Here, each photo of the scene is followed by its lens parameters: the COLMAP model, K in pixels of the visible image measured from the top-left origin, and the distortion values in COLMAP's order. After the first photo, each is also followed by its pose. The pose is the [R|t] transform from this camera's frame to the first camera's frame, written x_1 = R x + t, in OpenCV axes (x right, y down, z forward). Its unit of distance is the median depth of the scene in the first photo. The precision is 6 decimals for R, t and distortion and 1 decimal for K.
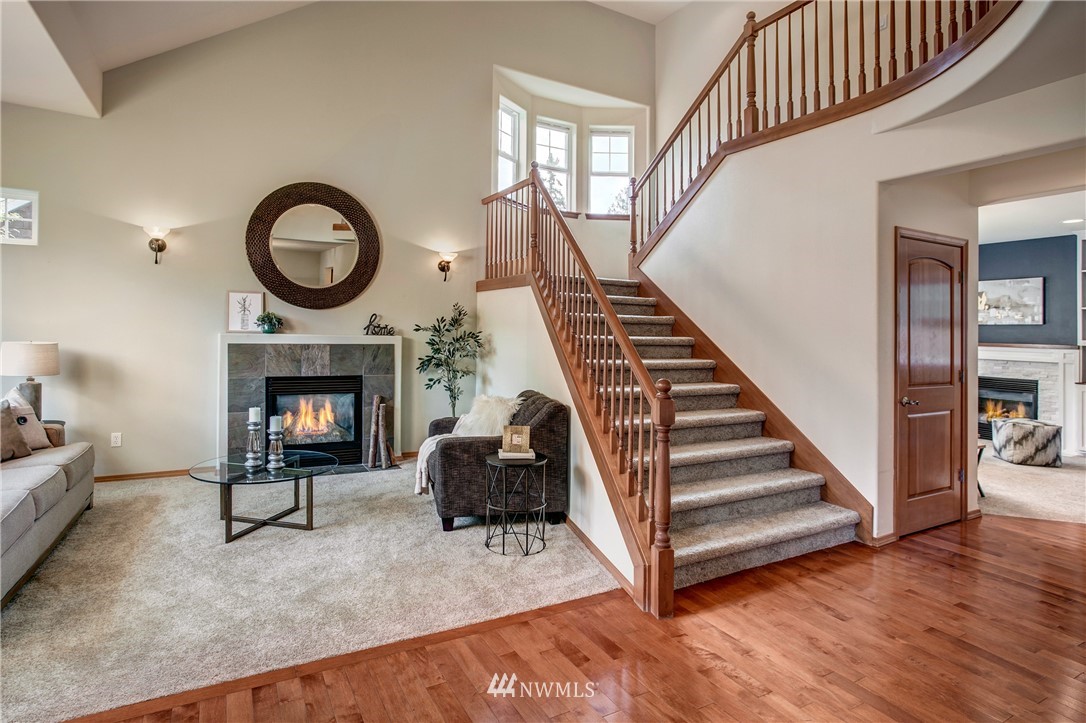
lens RADIAL K [[553.4, 0, 535.5], [0, 553.4, 333.3], [0, 0, 1]] dist [-0.025597, 0.010023]
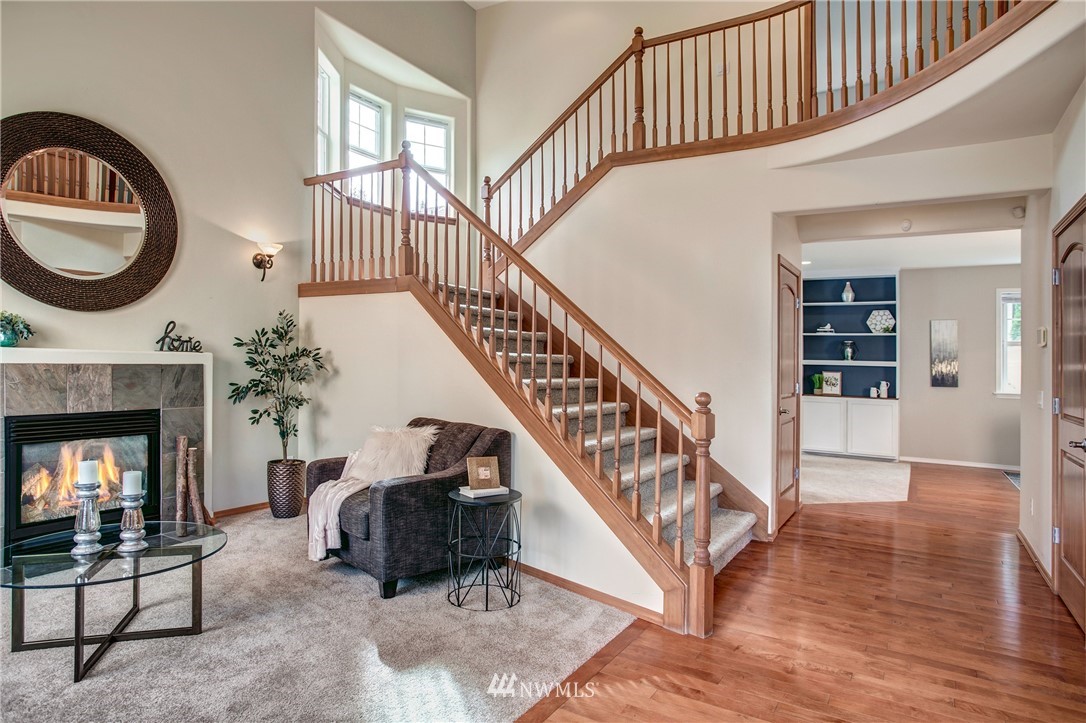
lens RADIAL K [[624.2, 0, 526.9], [0, 624.2, 364.3], [0, 0, 1]] dist [-0.021616, 0.006586]
pose [[0.877546, -0.004815, 0.479468, -0.289579], [-0.000558, 0.999939, 0.011063, 0.011333], [-0.479492, -0.009976, 0.877490, 0.095099]]
